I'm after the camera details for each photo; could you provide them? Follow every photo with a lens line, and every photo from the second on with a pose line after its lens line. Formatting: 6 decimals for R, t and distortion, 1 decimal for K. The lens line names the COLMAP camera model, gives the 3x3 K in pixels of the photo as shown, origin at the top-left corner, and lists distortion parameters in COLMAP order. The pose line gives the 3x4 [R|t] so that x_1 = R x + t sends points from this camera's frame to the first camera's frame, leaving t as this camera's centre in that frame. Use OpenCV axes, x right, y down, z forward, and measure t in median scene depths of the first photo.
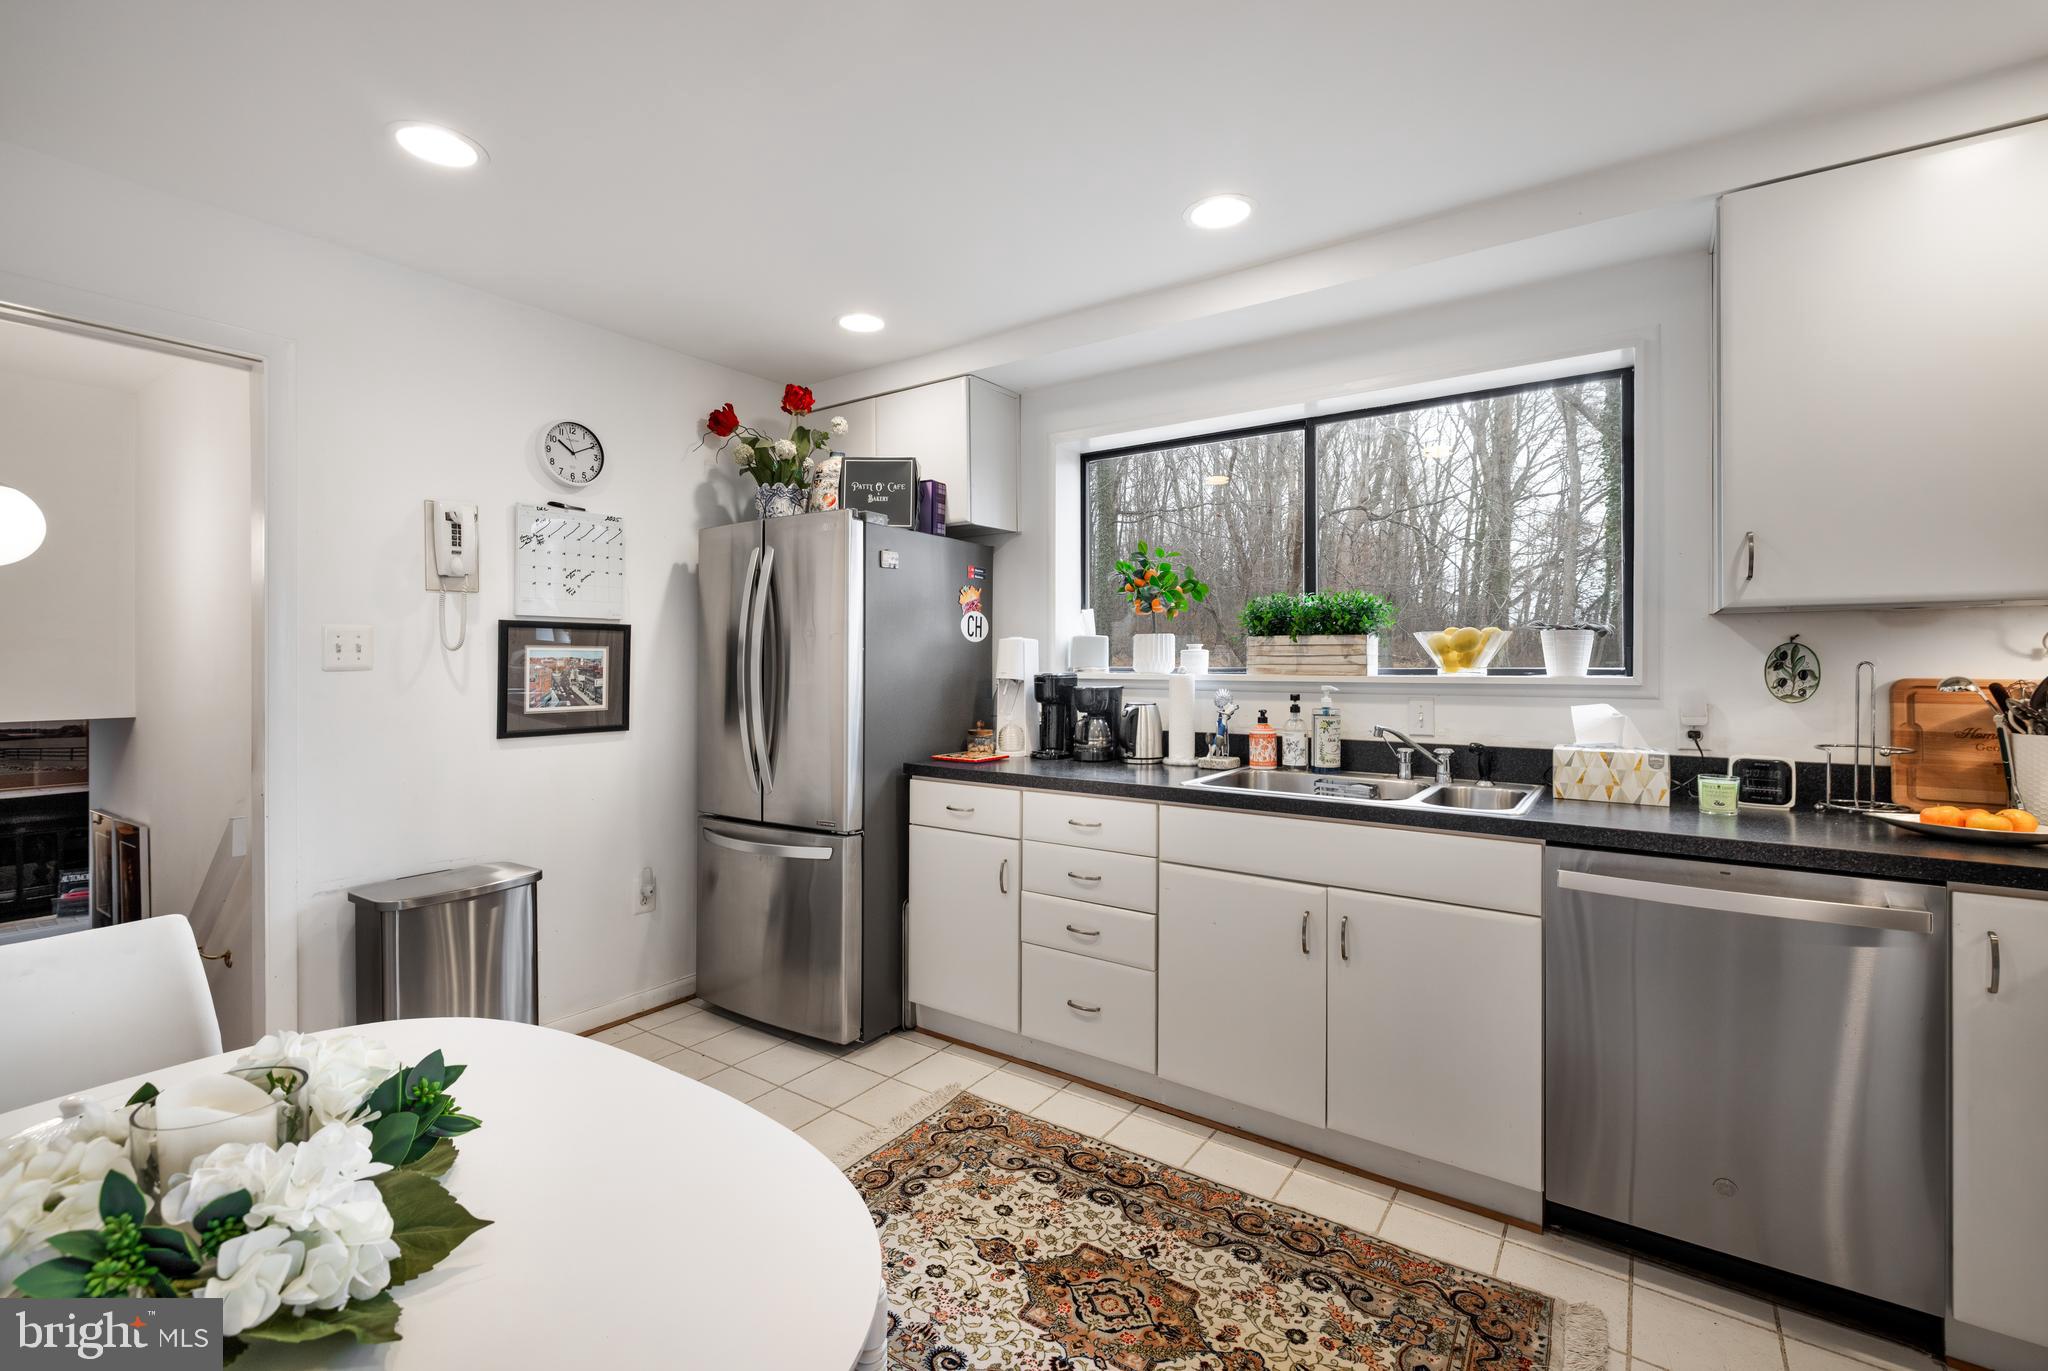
lens RADIAL K [[895.8, 0, 1019.4], [0, 895.8, 669.3], [0, 0, 1]] dist [0.003136, -0.000188]
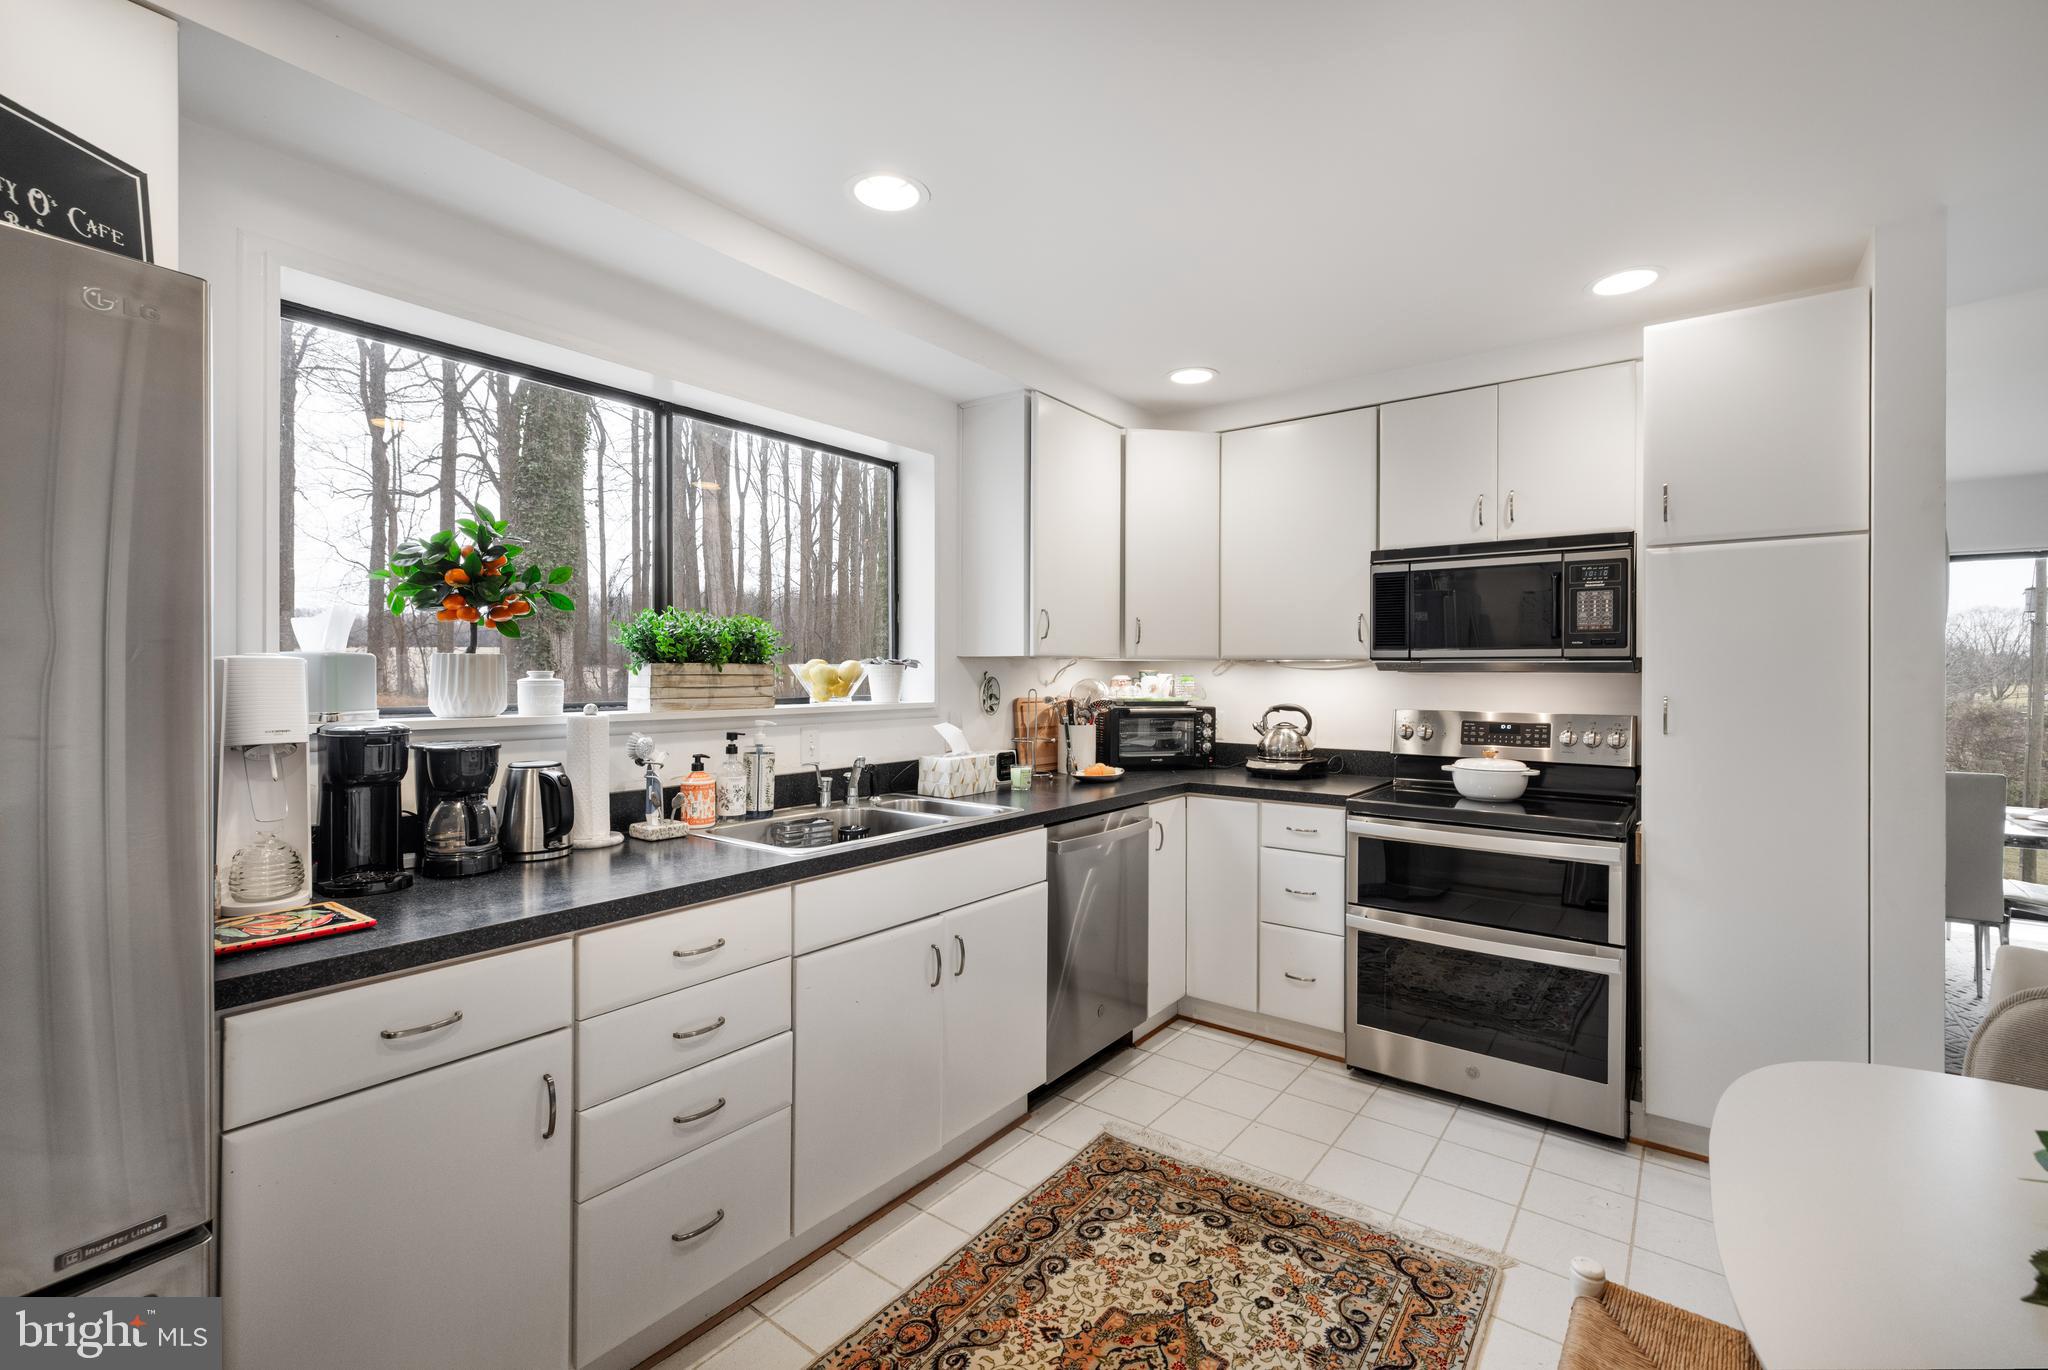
lens RADIAL K [[895.8, 0, 1025.2], [0, 895.8, 678.6], [0, 0, 1]] dist [0.003136, -0.000188]
pose [[0.025614, -0.003587, 0.999665, -0.690470], [0.008488, 0.999958, 0.003371, -0.030371], [-0.999636, 0.008399, 0.025643, 0.879081]]
